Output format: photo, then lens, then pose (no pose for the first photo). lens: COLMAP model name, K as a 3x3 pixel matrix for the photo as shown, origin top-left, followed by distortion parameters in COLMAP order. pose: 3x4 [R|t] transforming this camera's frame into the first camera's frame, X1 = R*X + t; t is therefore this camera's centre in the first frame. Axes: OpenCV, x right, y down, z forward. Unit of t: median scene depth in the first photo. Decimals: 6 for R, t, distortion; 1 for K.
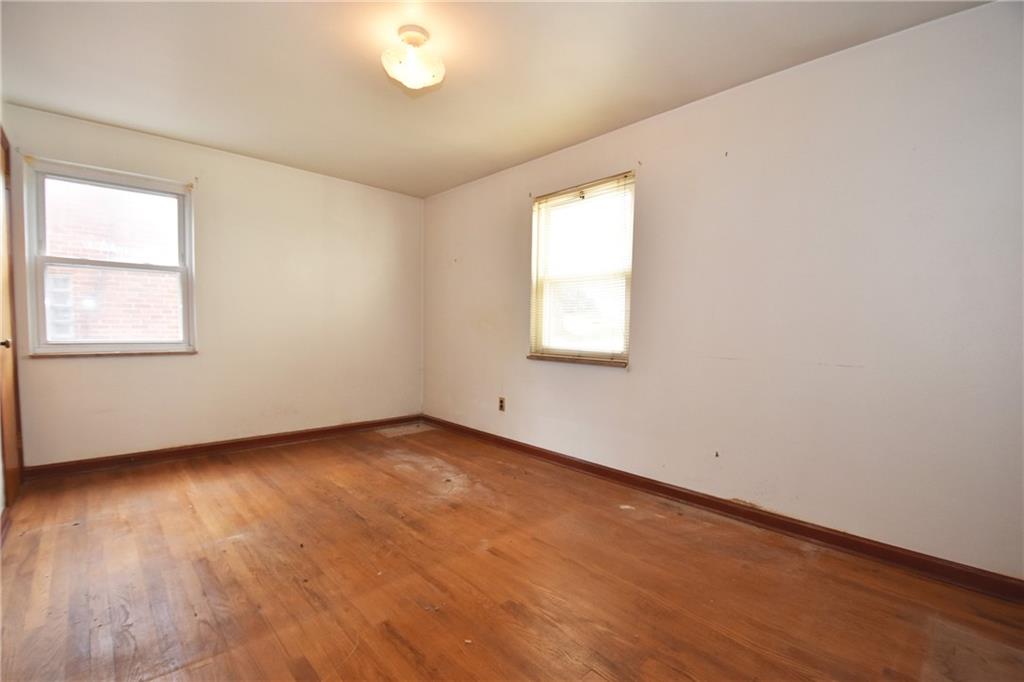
lens RADIAL K [[453.6, 0, 508.3], [0, 453.6, 355.1], [0, 0, 1]] dist [0.022828, -0.027402]
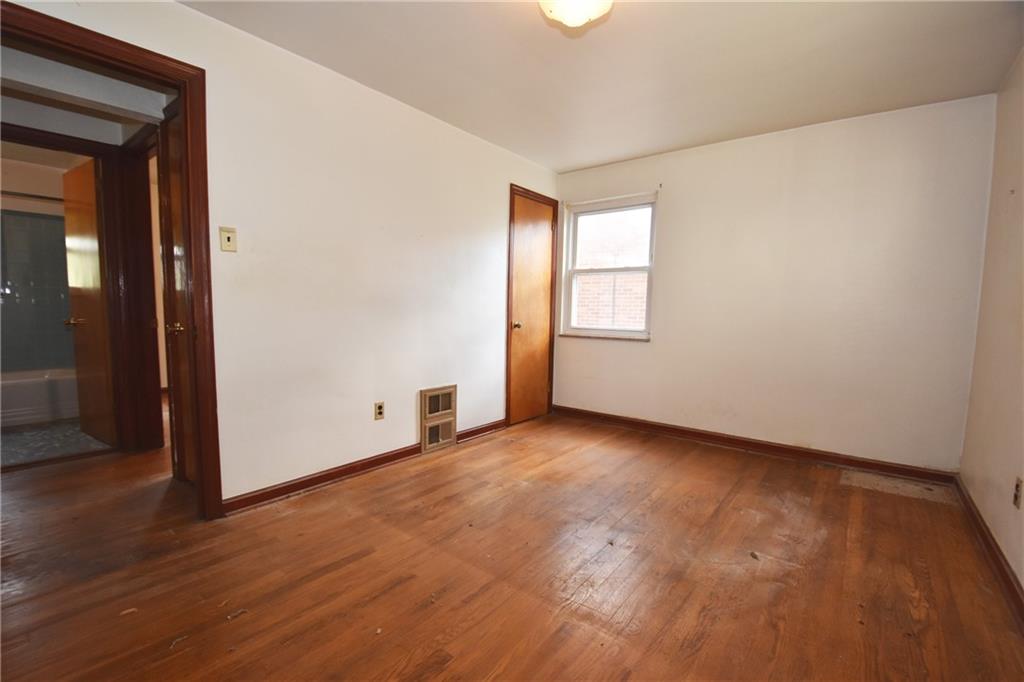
lens RADIAL K [[453.6, 0, 508.3], [0, 453.6, 355.1], [0, 0, 1]] dist [0.022828, -0.027402]
pose [[0.146883, 0.083950, -0.985585, 0.400393], [-0.075979, 0.994406, 0.073378, -0.026603], [0.986232, 0.064106, 0.152439, 0.498369]]
